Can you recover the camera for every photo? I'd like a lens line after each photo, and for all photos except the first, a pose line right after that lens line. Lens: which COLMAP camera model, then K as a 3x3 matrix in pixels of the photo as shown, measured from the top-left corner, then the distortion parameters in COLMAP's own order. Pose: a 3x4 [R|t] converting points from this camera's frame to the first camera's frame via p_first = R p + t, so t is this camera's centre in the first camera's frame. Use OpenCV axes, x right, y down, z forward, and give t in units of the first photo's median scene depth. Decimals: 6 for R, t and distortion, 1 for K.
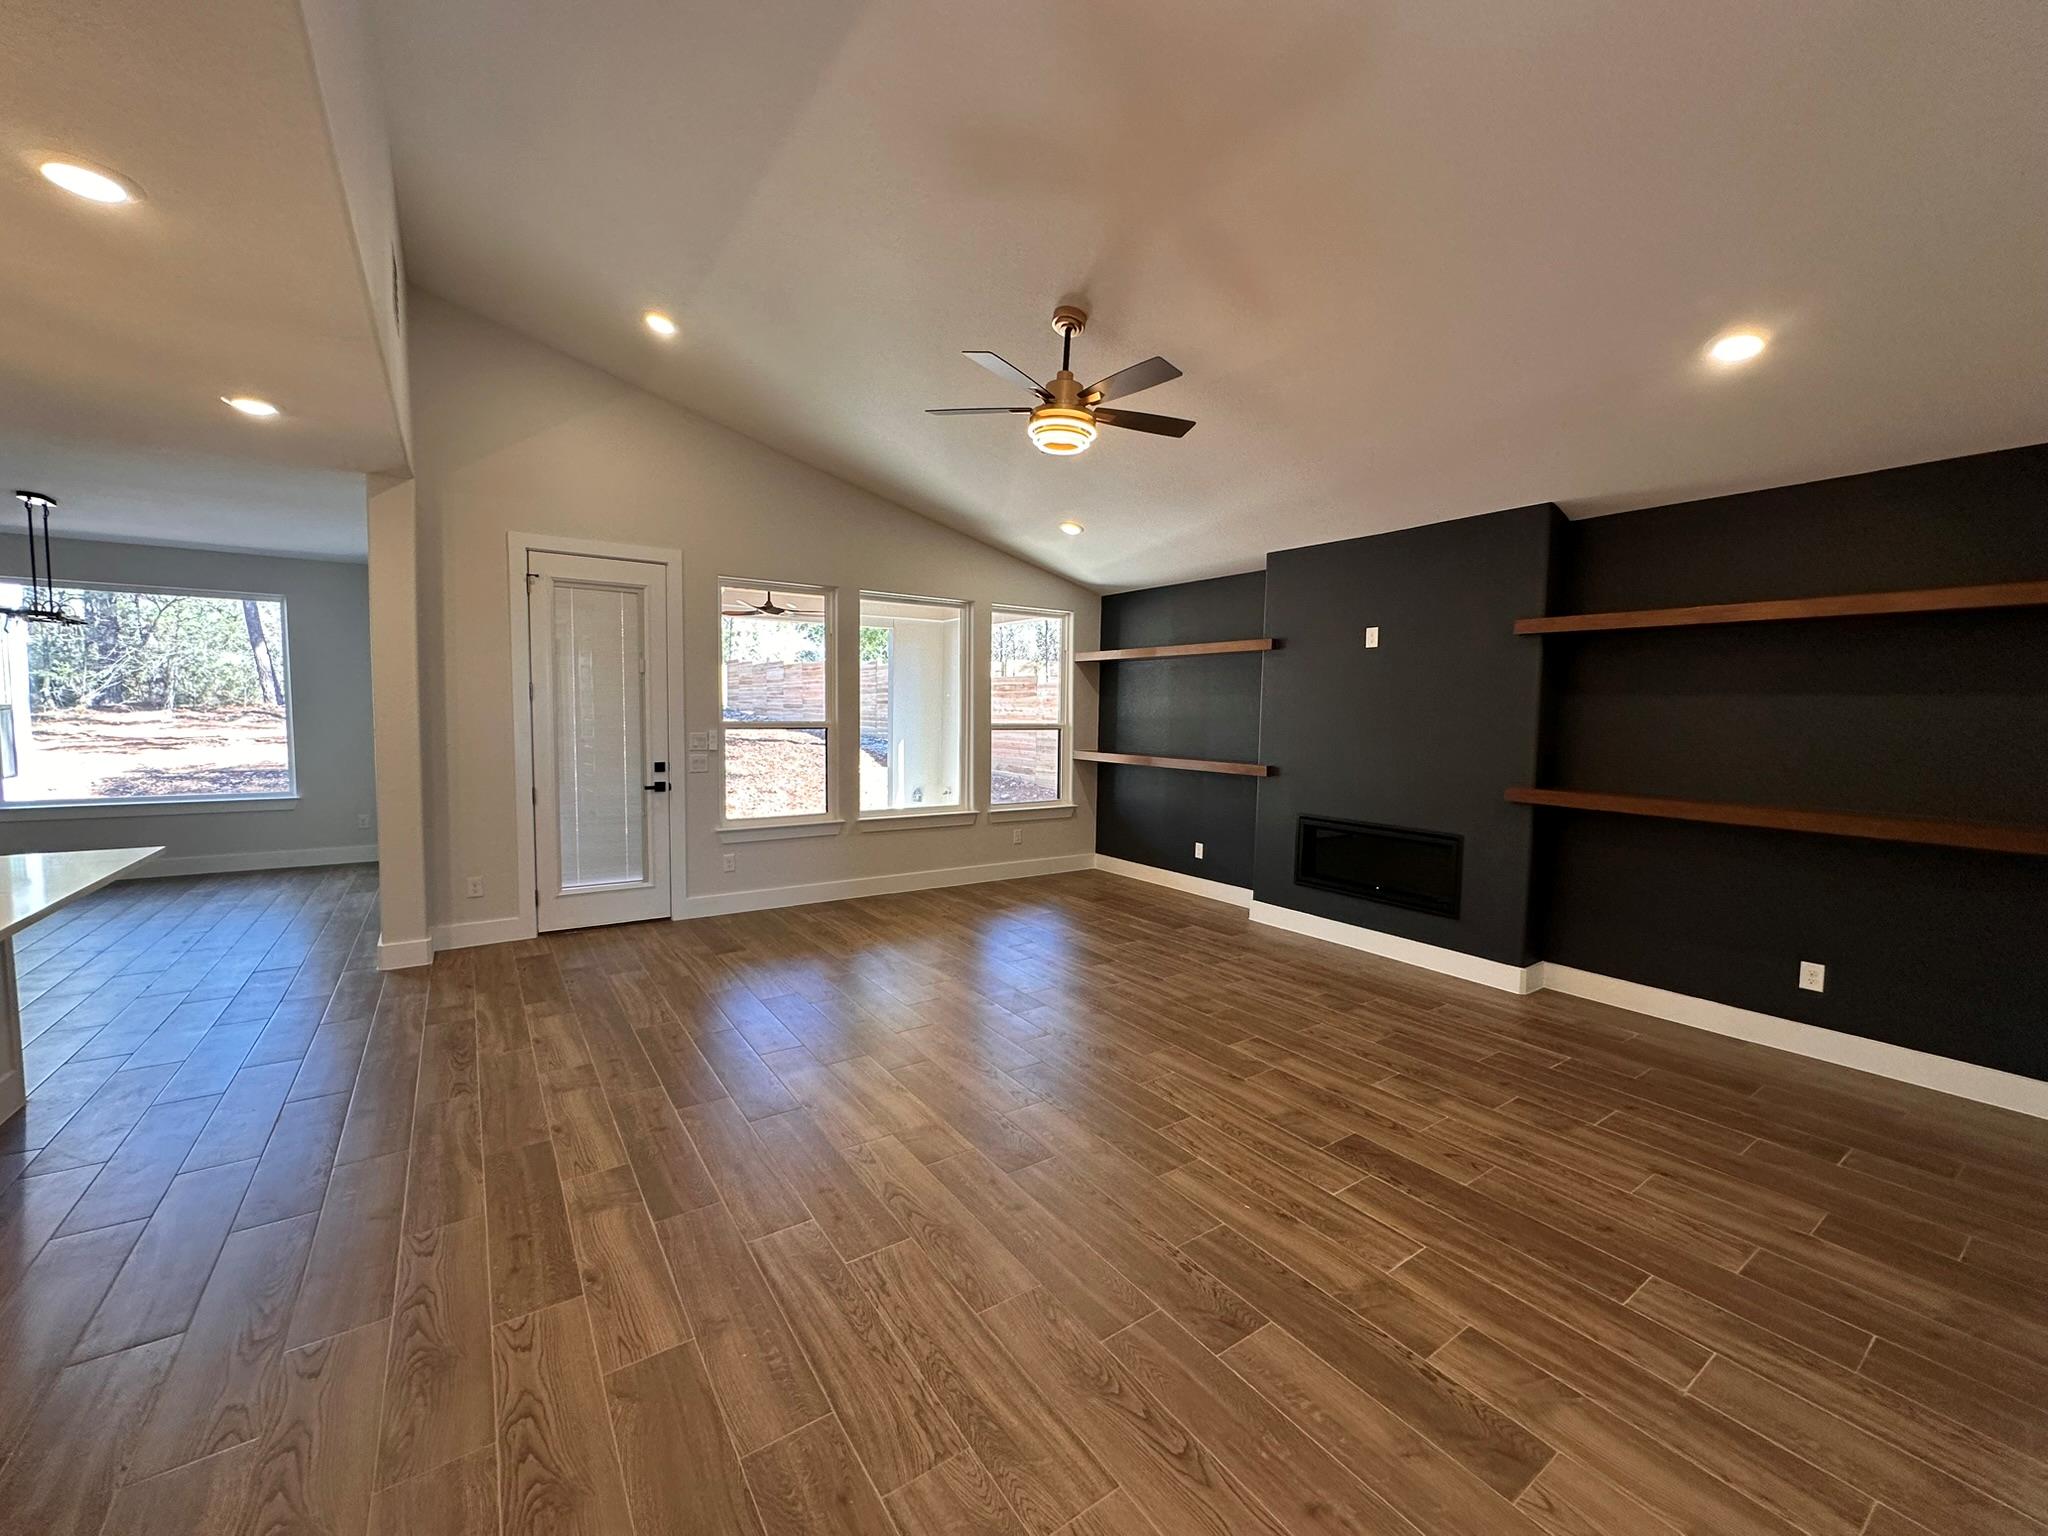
lens RADIAL K [[817.8, 0, 1022.9], [0, 817.8, 769.2], [0, 0, 1]] dist [-0.004877, 0.000454]
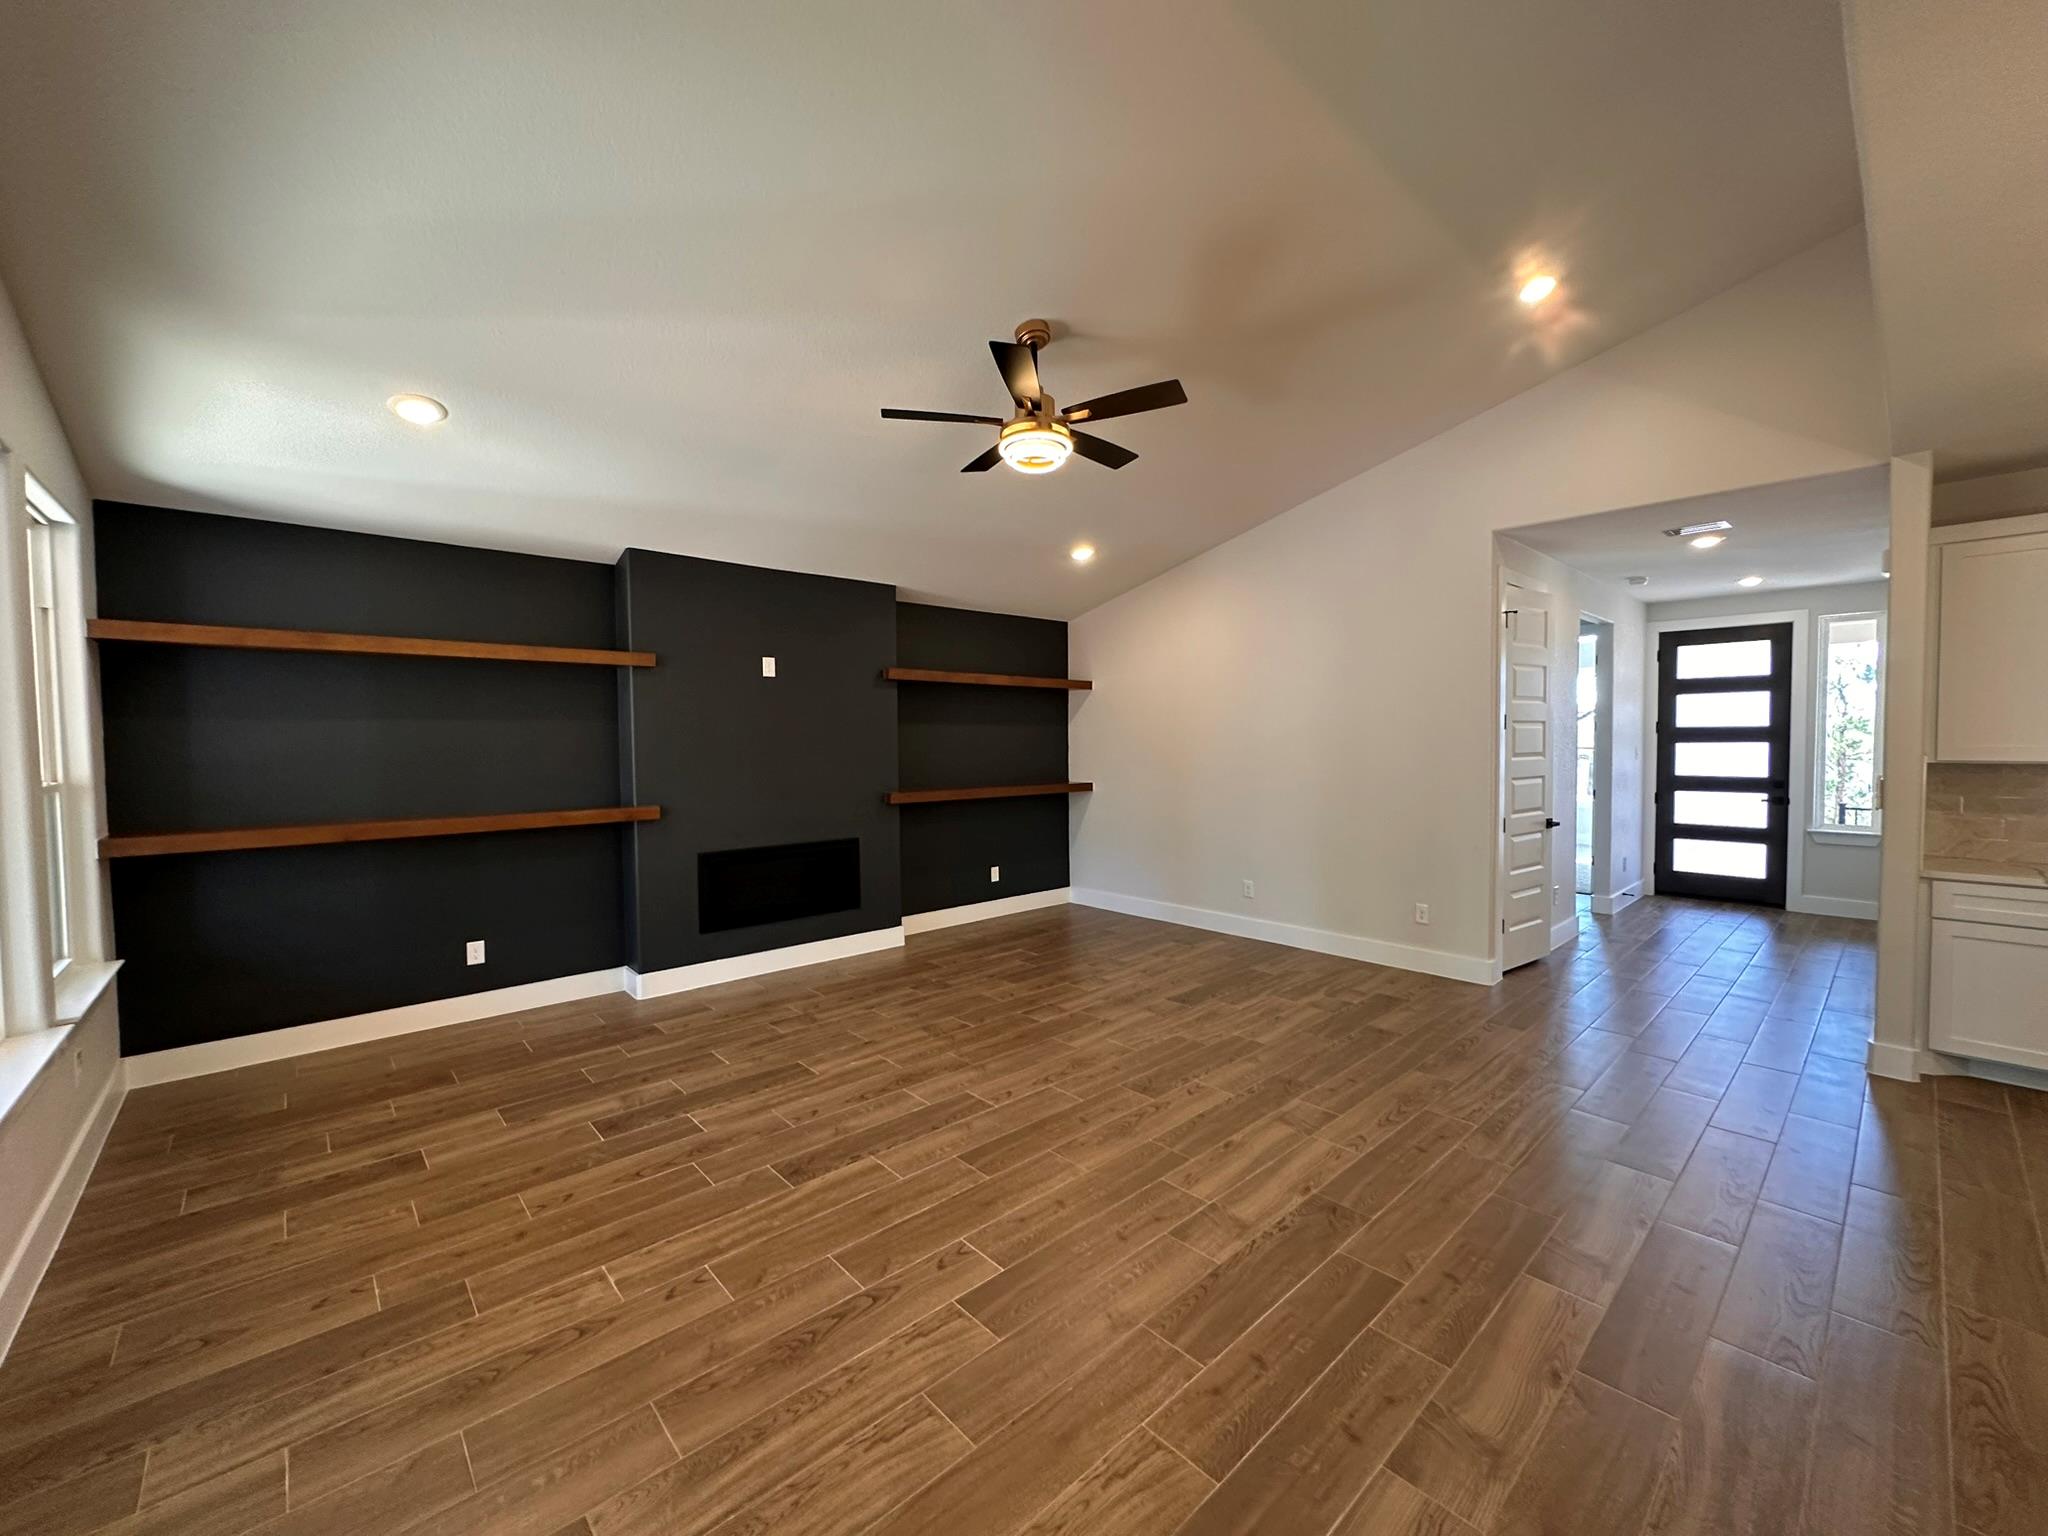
lens RADIAL K [[817.8, 0, 1022.9], [0, 817.8, 769.2], [0, 0, 1]] dist [-0.004877, 0.000454]
pose [[-0.137582, -0.052137, 0.989117, -0.719021], [0.077699, 0.994968, 0.063253, -0.081502], [-0.987438, 0.085556, -0.132839, 0.928077]]
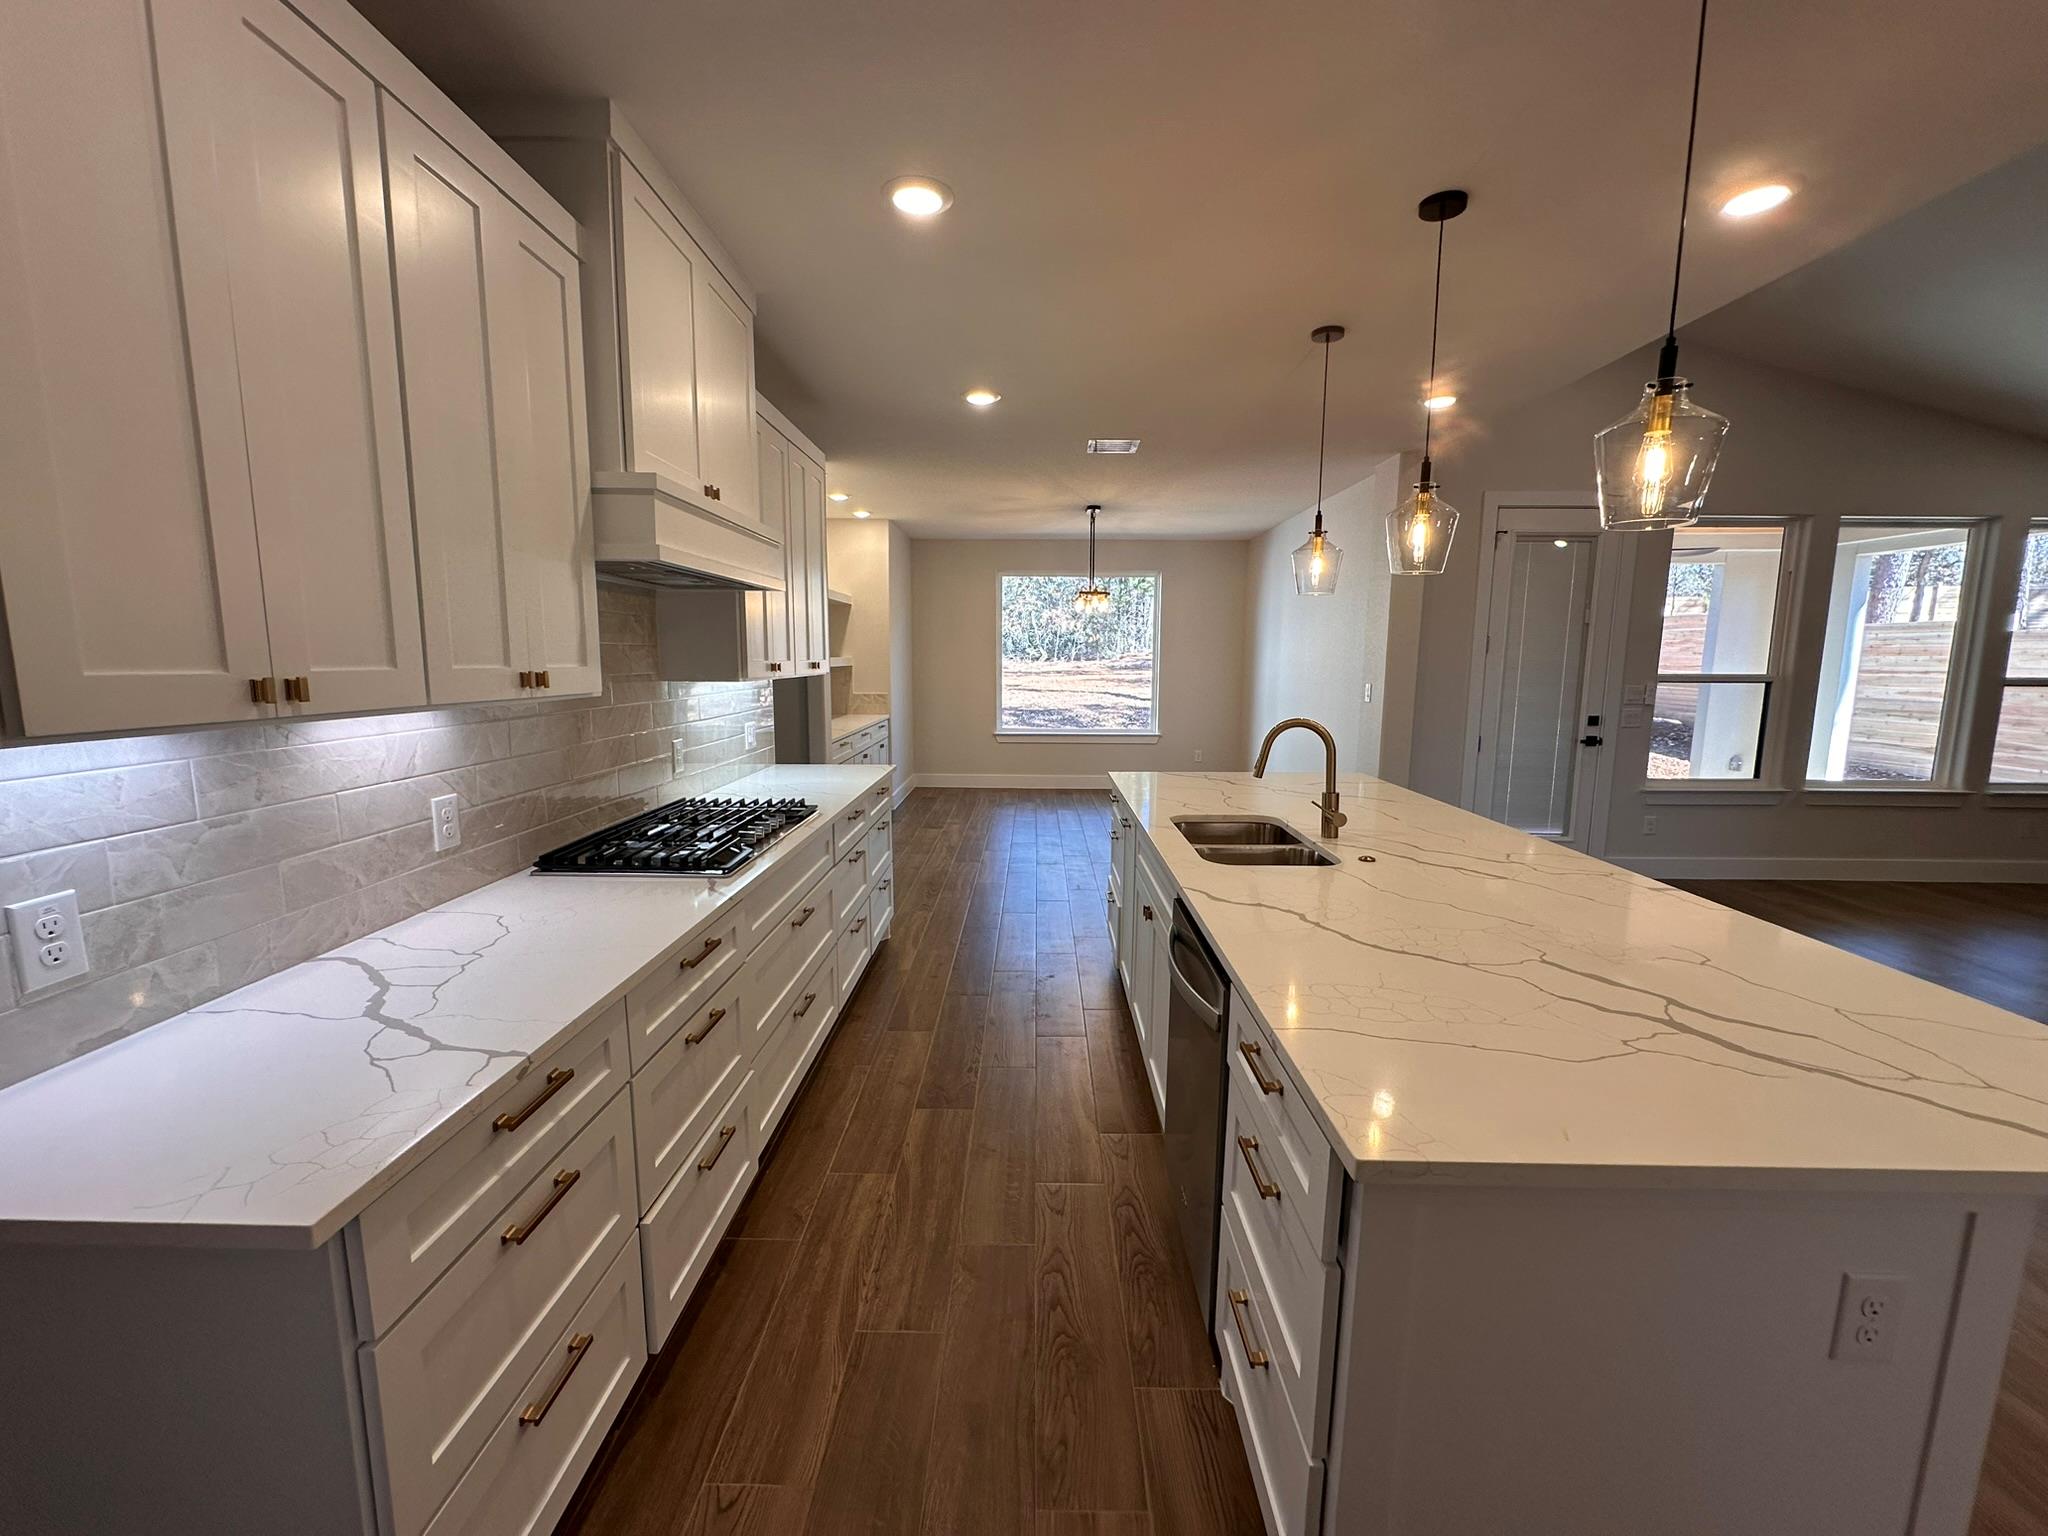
lens RADIAL K [[817.8, 0, 1022.9], [0, 817.8, 769.2], [0, 0, 1]] dist [-0.004877, 0.000454]
pose [[0.815245, 0.069021, -0.574989, -0.527581], [-0.035695, 0.996973, 0.069065, 0.014690], [0.578016, -0.035780, 0.815241, -0.229920]]
